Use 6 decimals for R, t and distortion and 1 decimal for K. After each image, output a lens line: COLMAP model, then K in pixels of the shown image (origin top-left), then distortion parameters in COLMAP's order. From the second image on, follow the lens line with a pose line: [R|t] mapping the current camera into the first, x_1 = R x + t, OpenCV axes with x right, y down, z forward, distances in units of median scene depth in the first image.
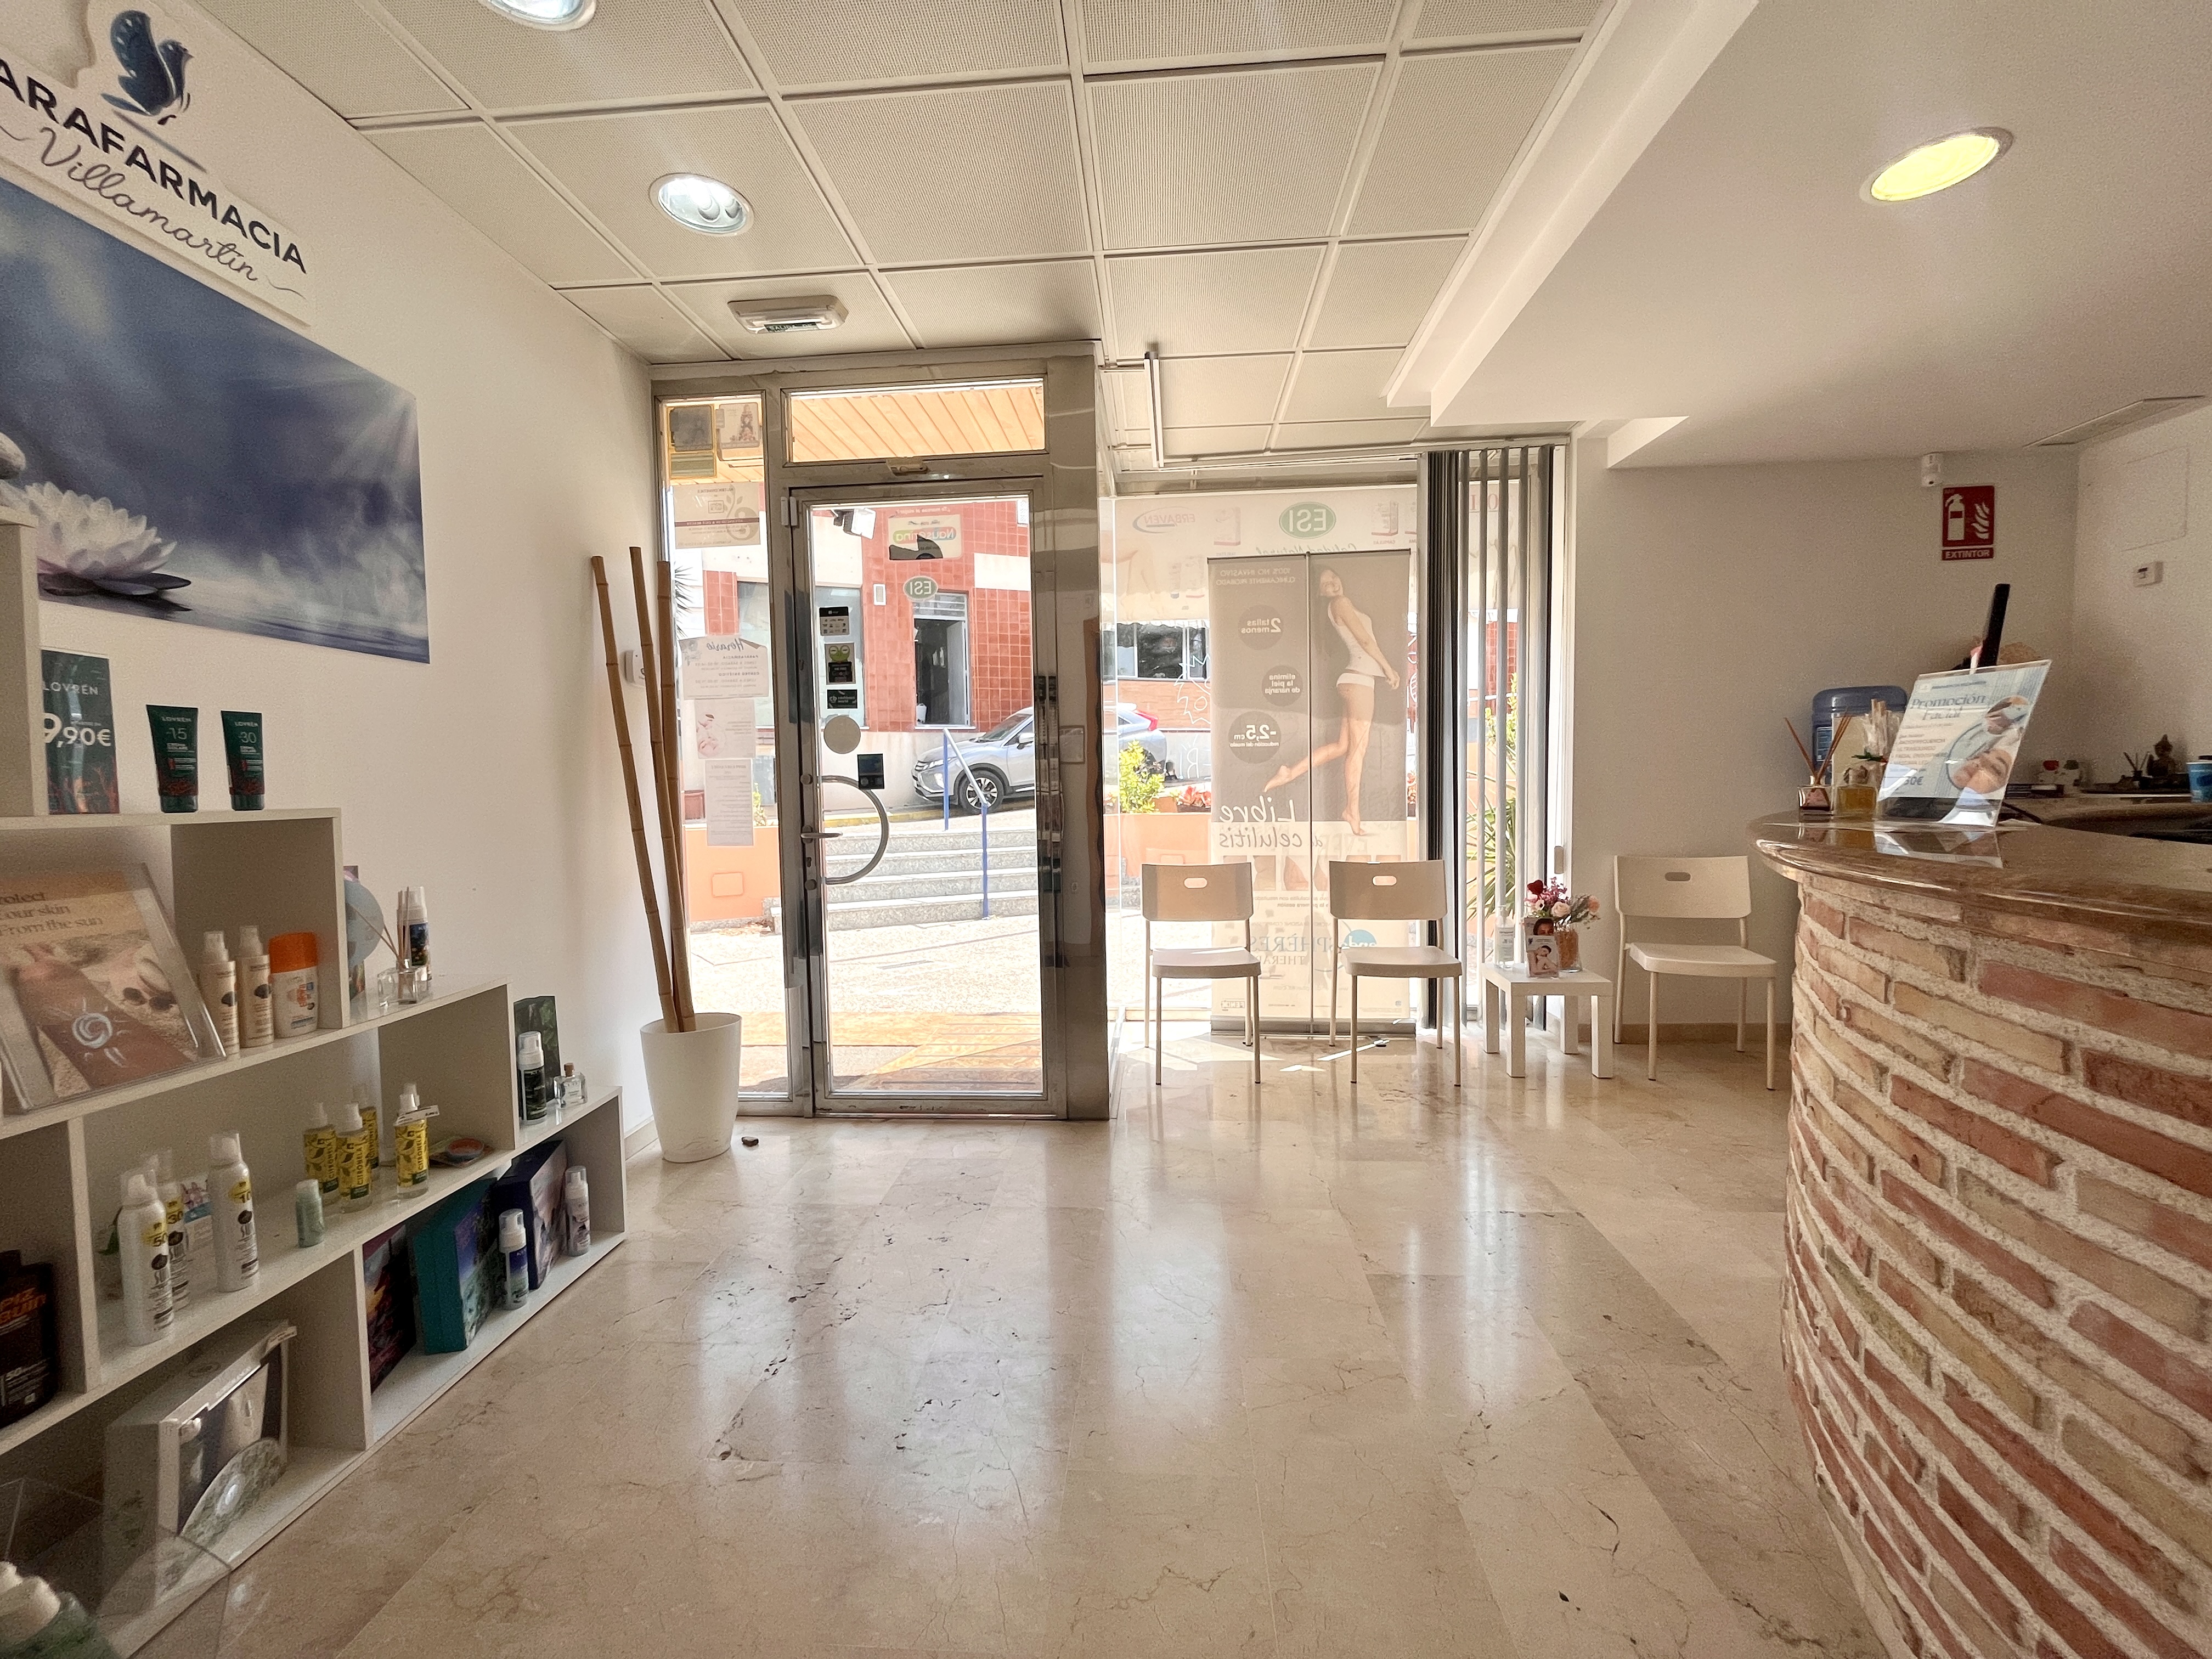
lens RADIAL K [[893.1, 0, 1102.3], [0, 893.1, 826.0], [0, 0, 1]] dist [-0.003319, -0.000761]
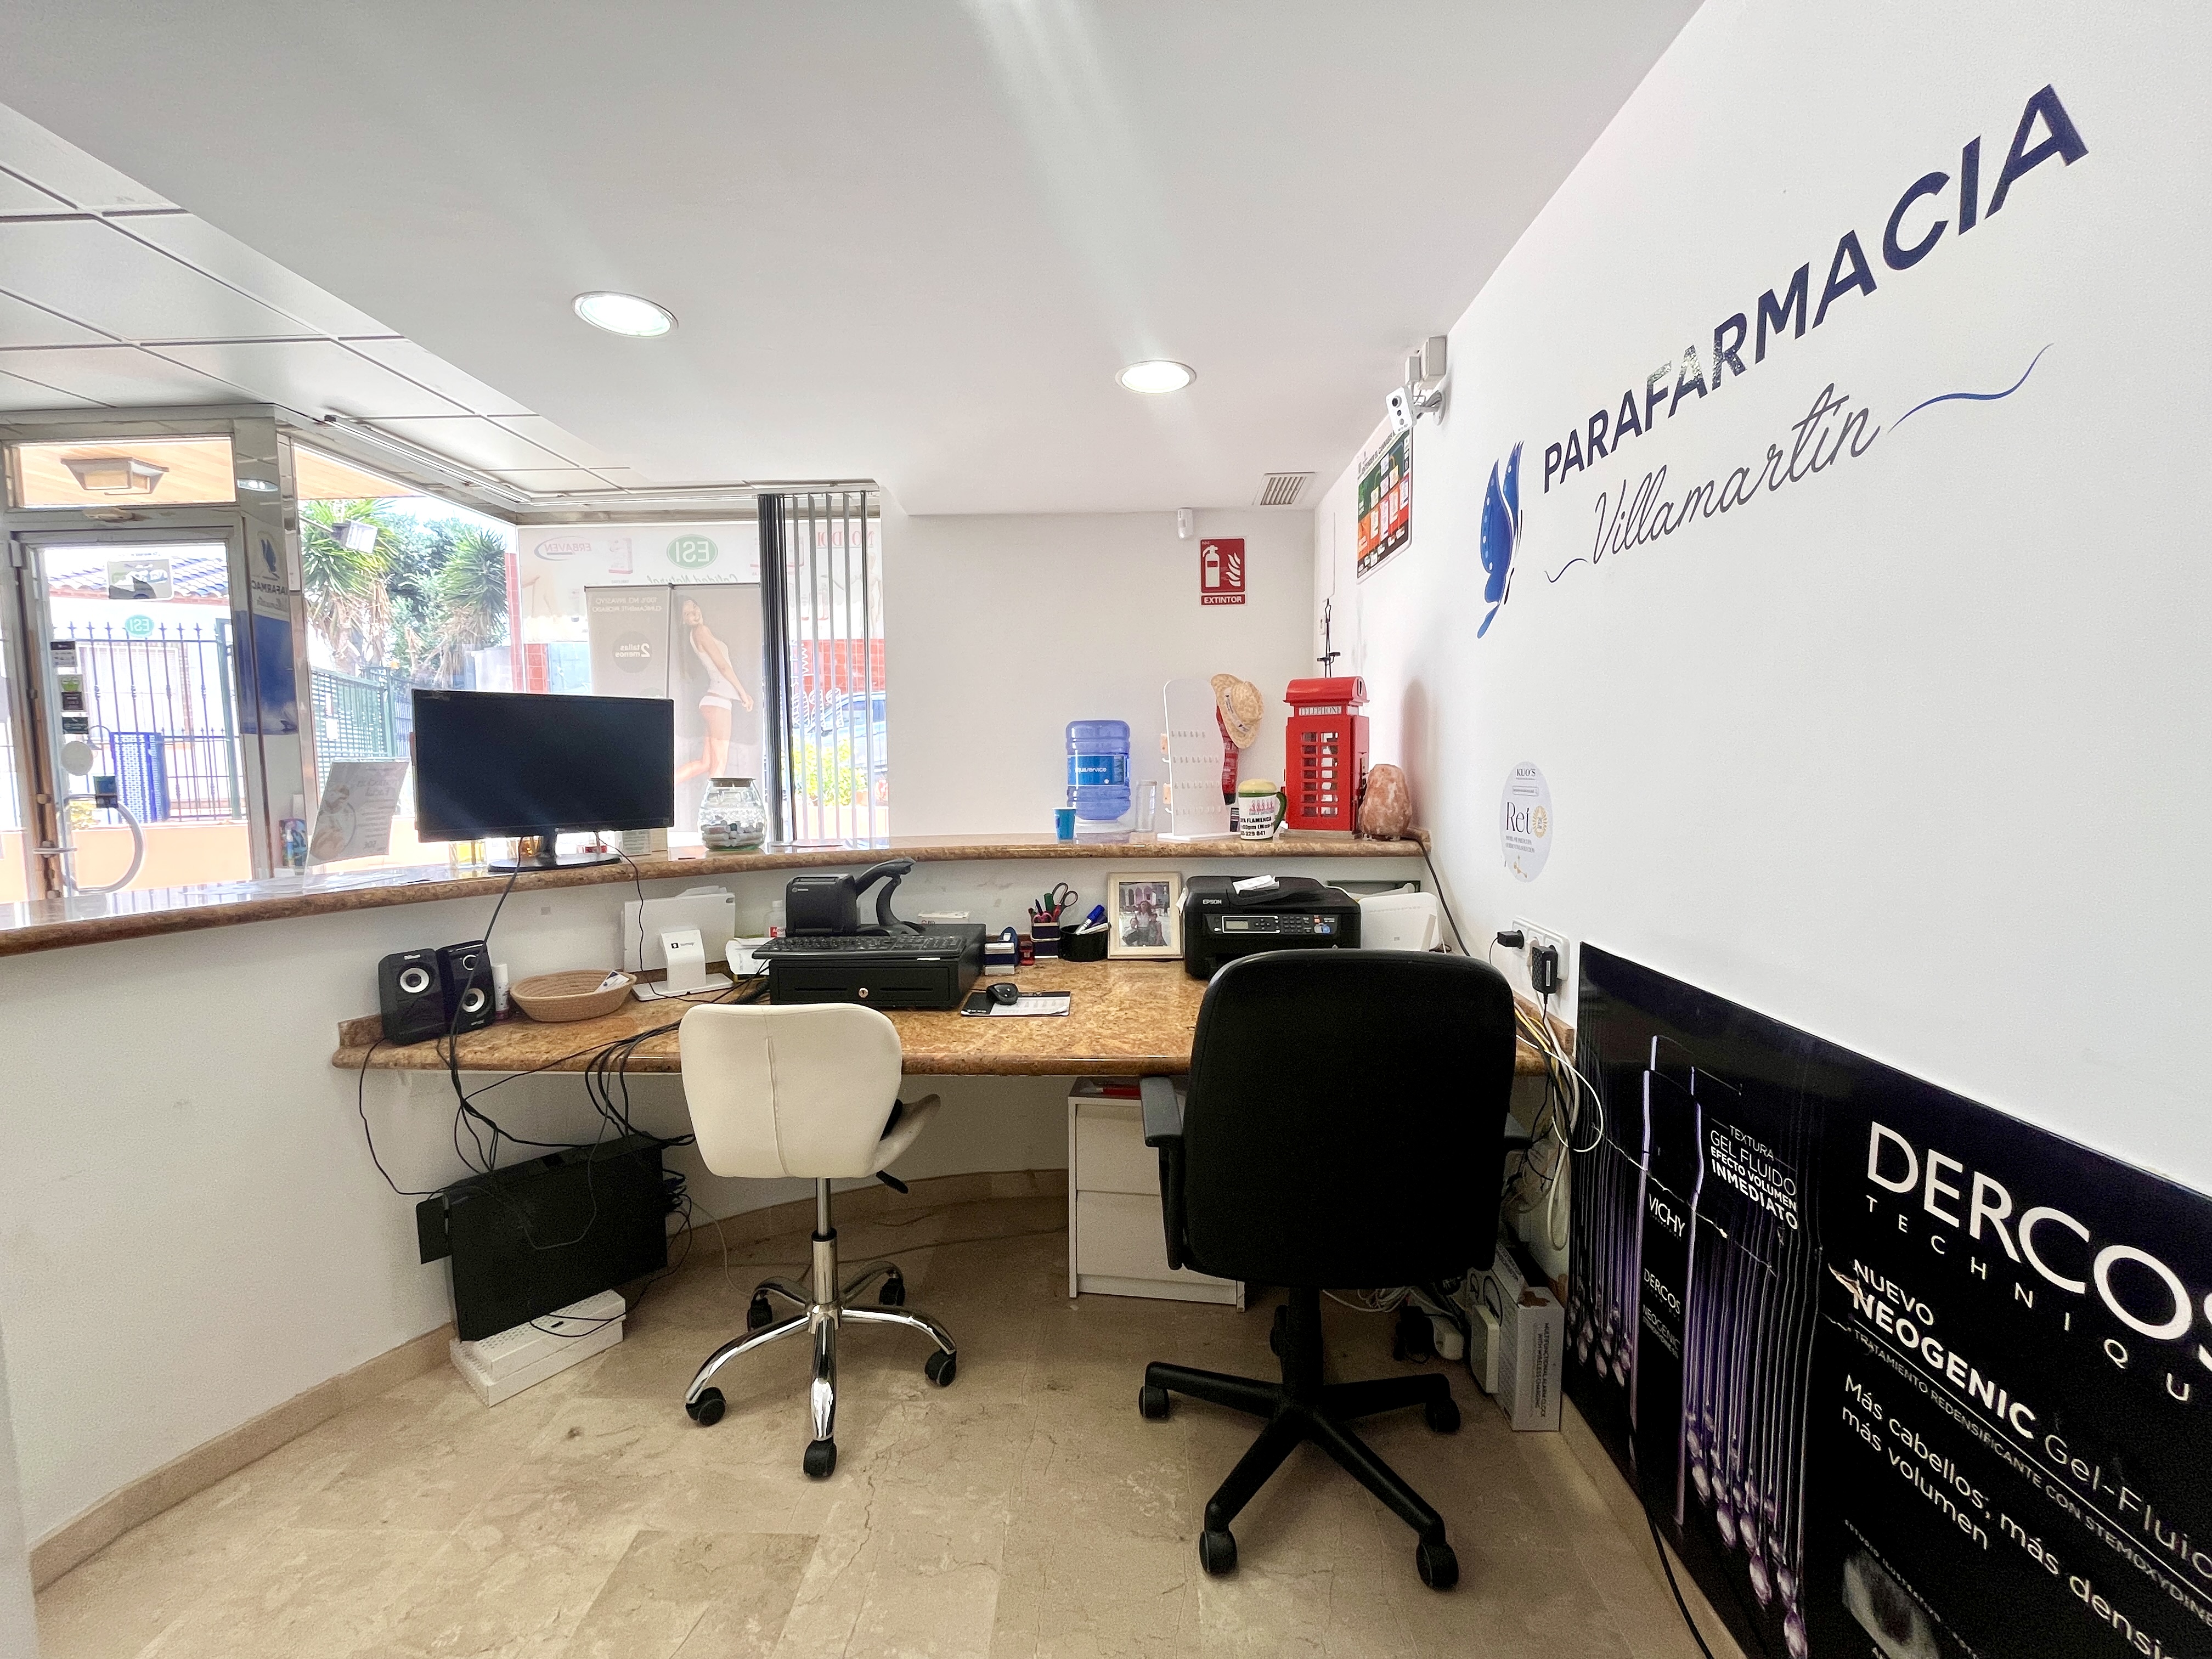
lens RADIAL K [[893.1, 0, 1110.5], [0, 893.1, 832.8], [0, 0, 1]] dist [-0.003319, -0.000761]
pose [[0.999189, 0.008200, 0.039428, 0.792224], [-0.009464, 0.999444, 0.031974, -0.047883], [-0.039144, -0.032322, 0.998711, -0.123173]]
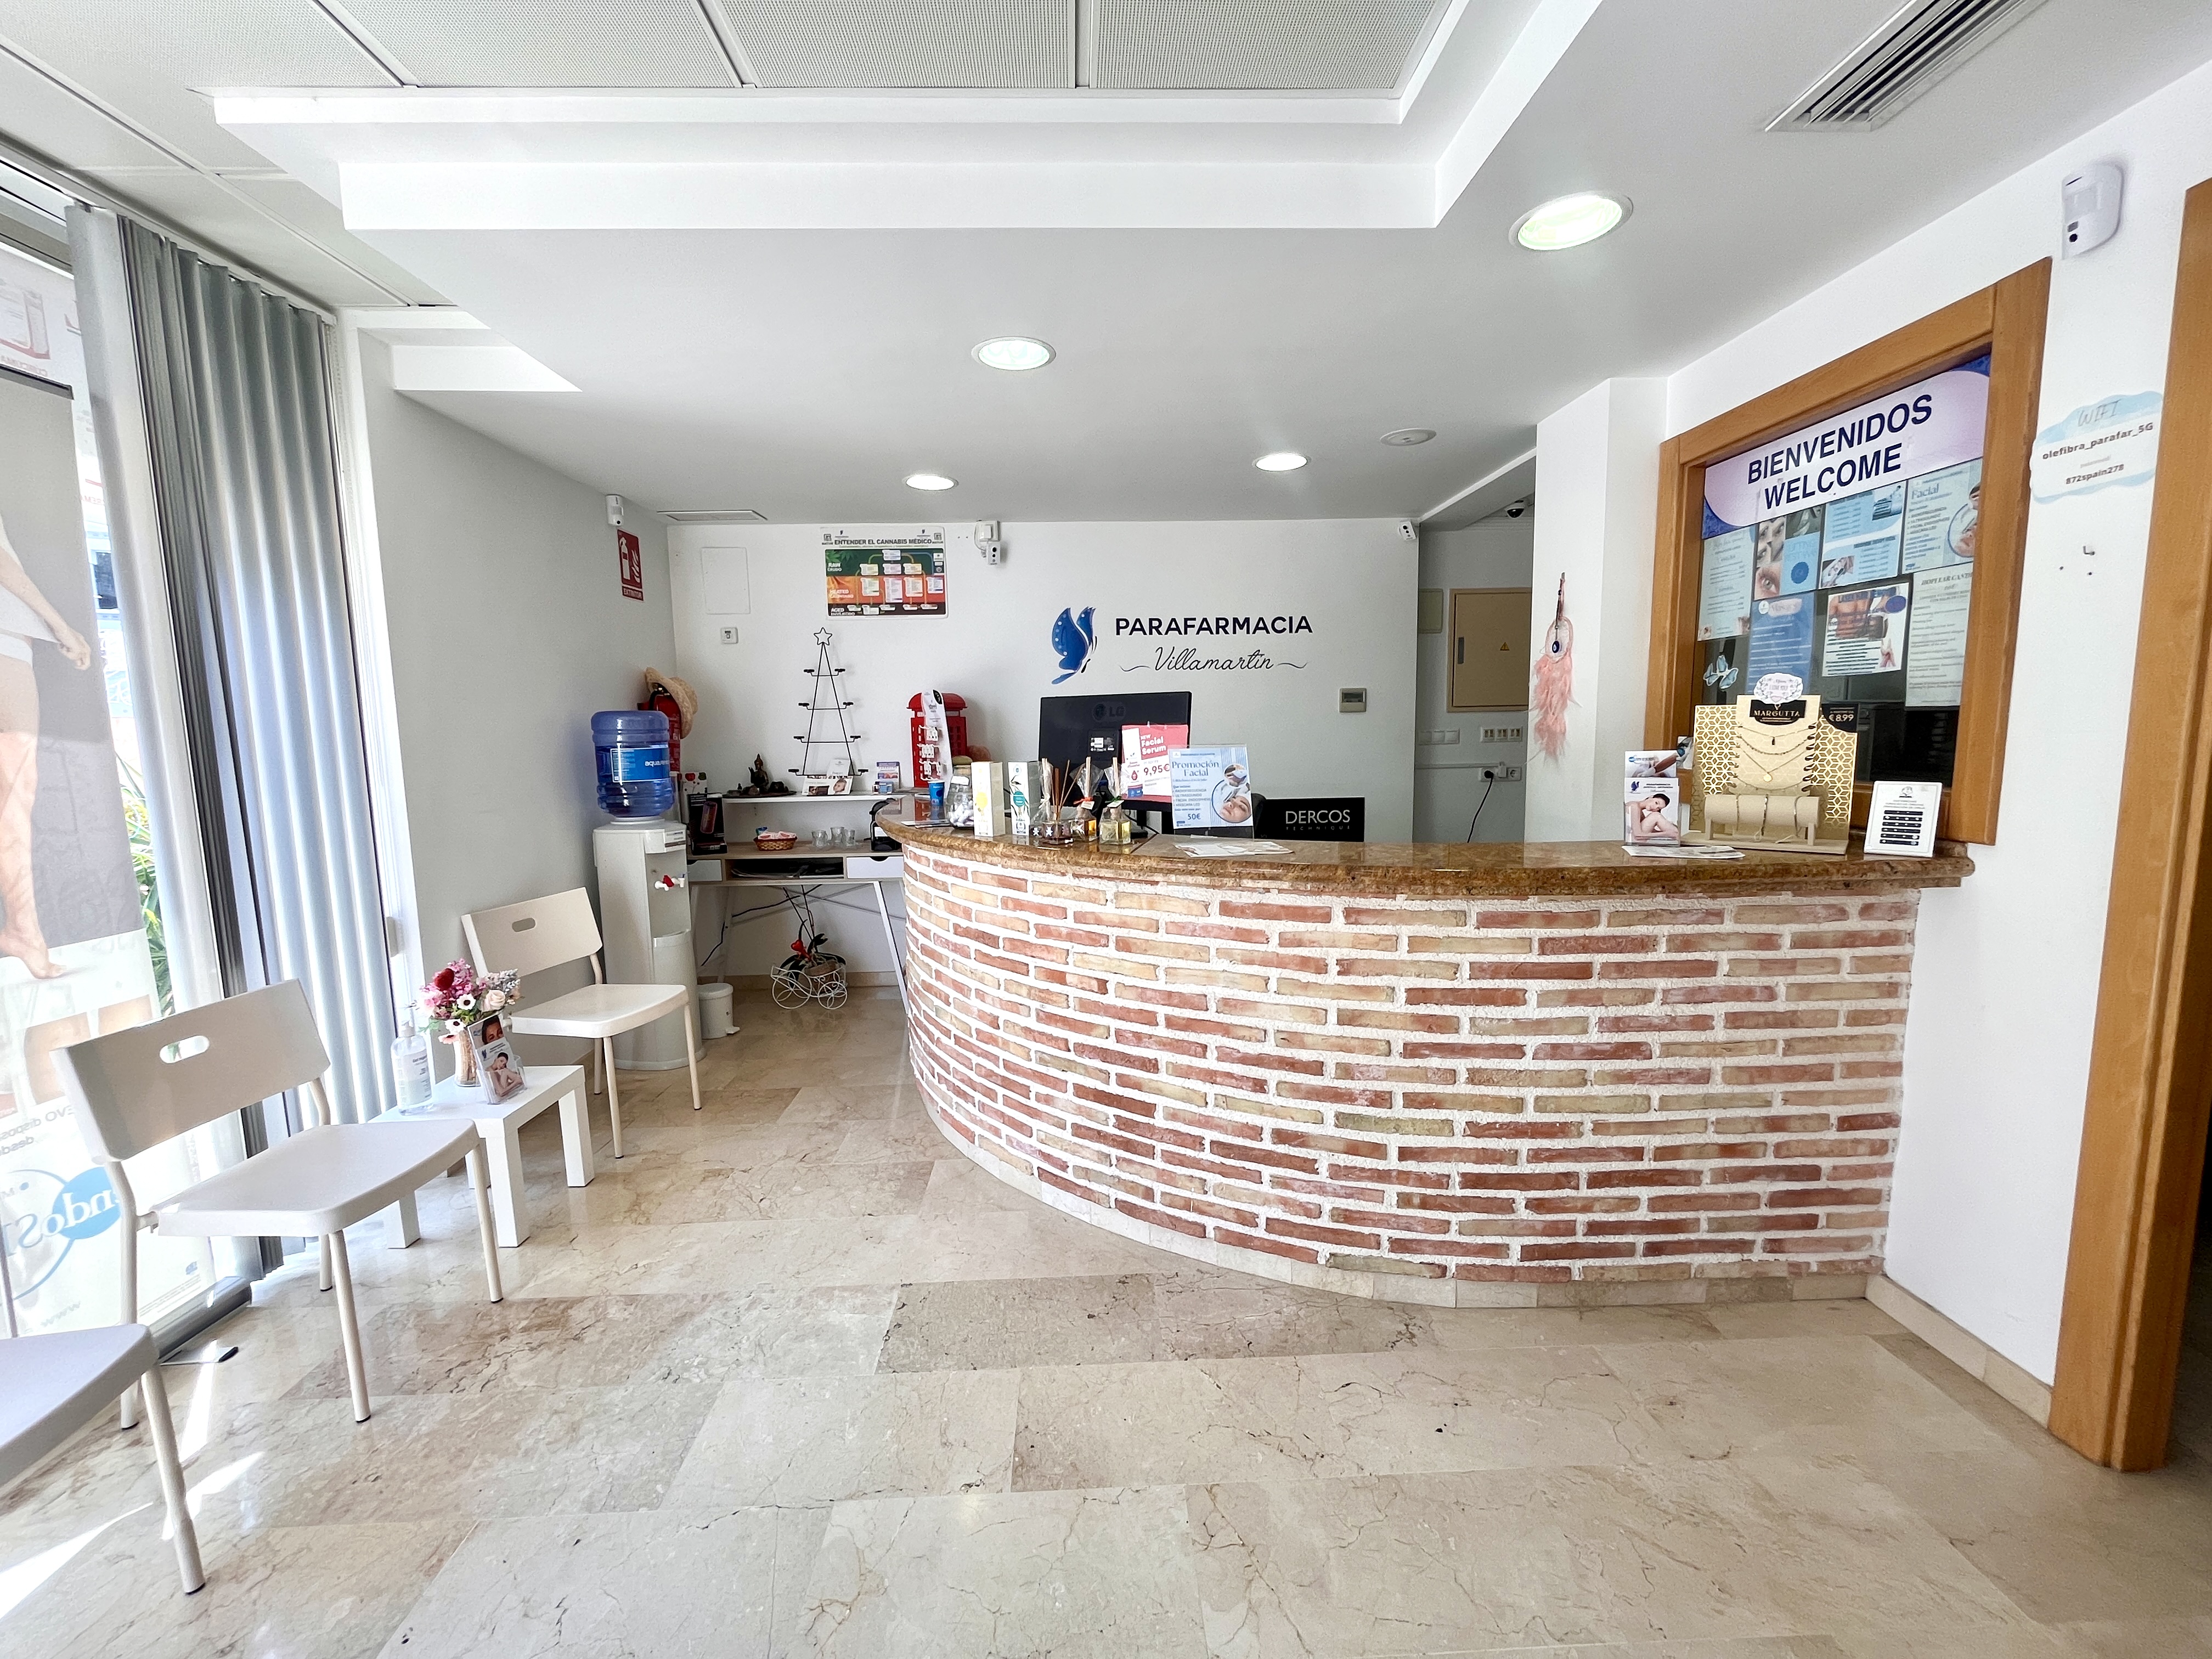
lens RADIAL K [[893.1, 0, 1102.7], [0, 893.1, 825.5], [0, 0, 1]] dist [-0.003319, -0.000761]
pose [[-0.101348, -0.092964, 0.990498, -0.244203], [0.072429, 0.992293, 0.100544, -0.083165], [-0.992211, 0.081931, -0.093833, 0.536886]]
